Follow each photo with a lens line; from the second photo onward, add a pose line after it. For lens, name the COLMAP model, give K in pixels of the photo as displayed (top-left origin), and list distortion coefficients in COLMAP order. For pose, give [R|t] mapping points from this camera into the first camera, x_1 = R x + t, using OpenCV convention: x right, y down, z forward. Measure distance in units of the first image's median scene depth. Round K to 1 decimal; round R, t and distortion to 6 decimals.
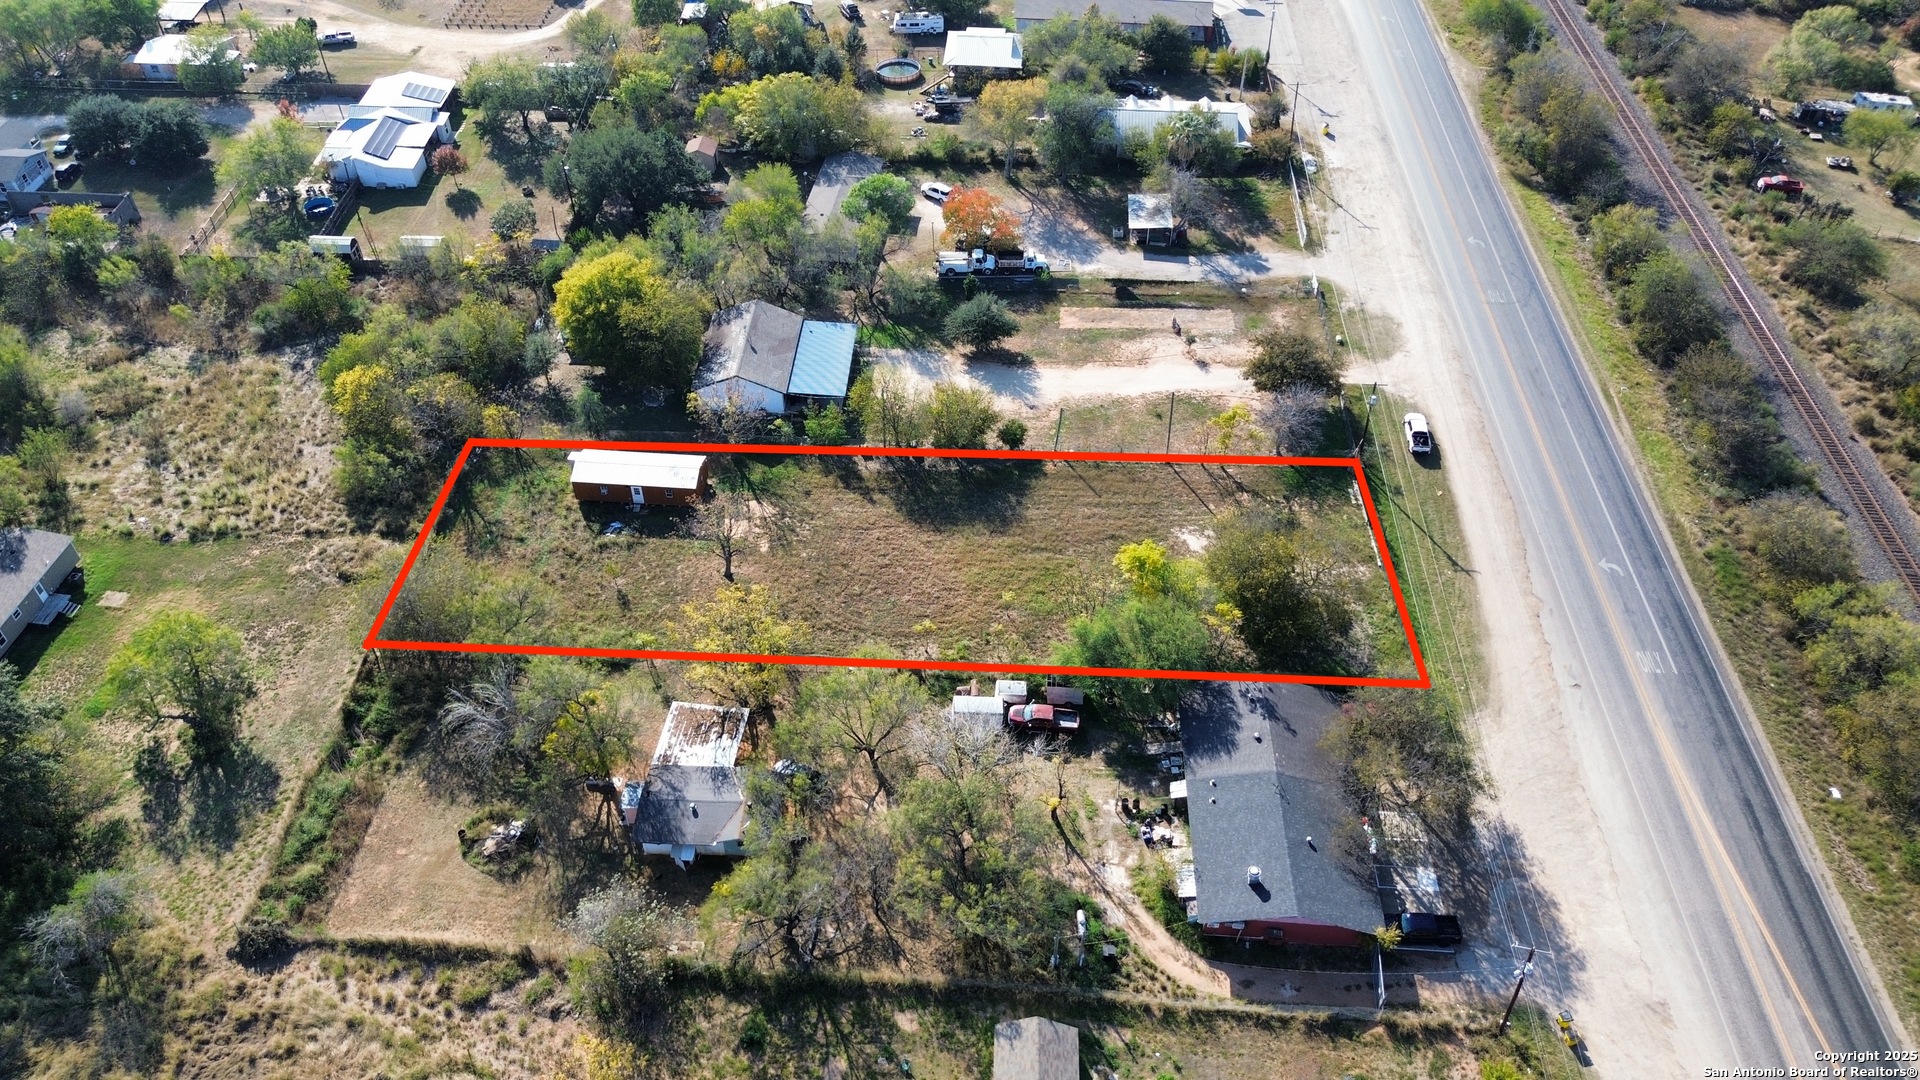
lens RADIAL K [[1359.6, 0, 961.3], [0, 1359.6, 546.6], [0, 0, 1]] dist [0.054835, -0.049767]
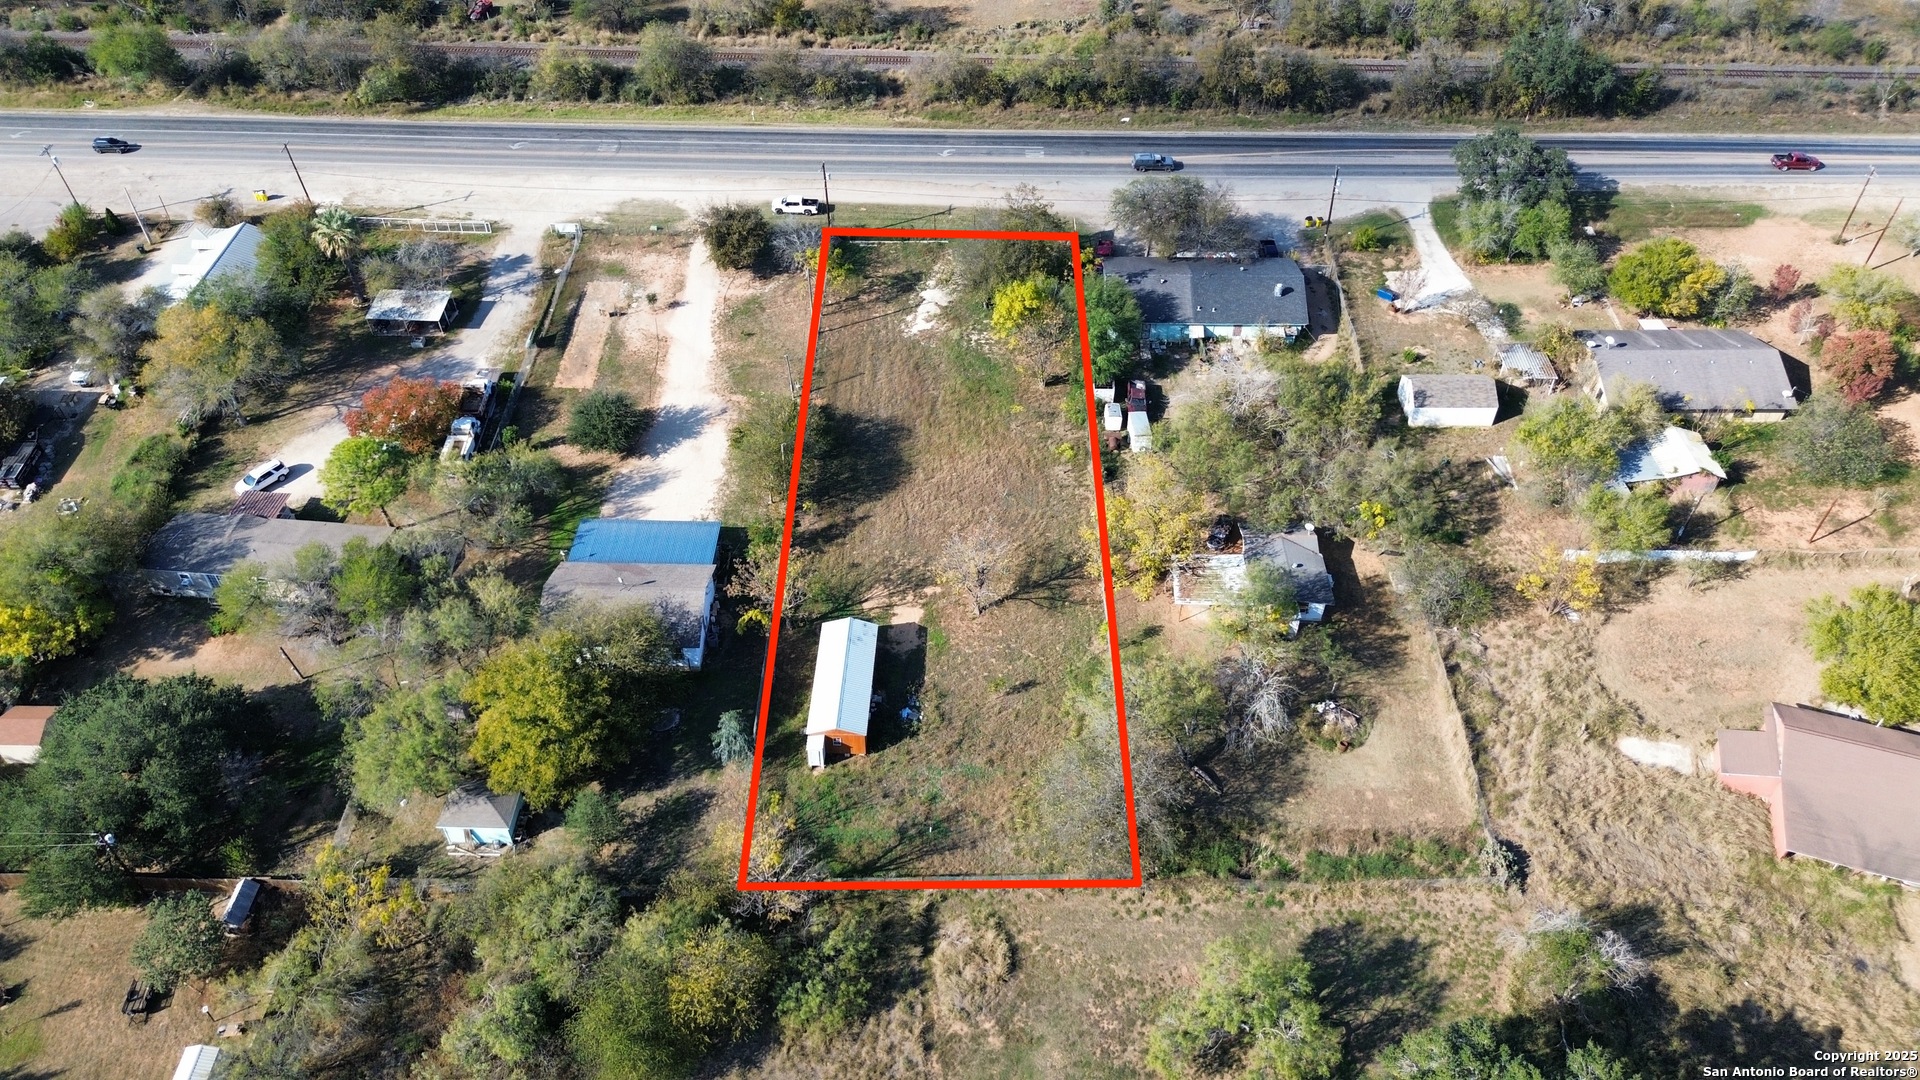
lens RADIAL K [[1359.6, 0, 961.3], [0, 1359.6, 546.6], [0, 0, 1]] dist [0.054835, -0.049767]
pose [[-0.039138, -0.703136, 0.709977, -0.777160], [0.686093, 0.497651, 0.530678, -0.493416], [-0.726460, 0.507881, 0.462940, 0.504762]]
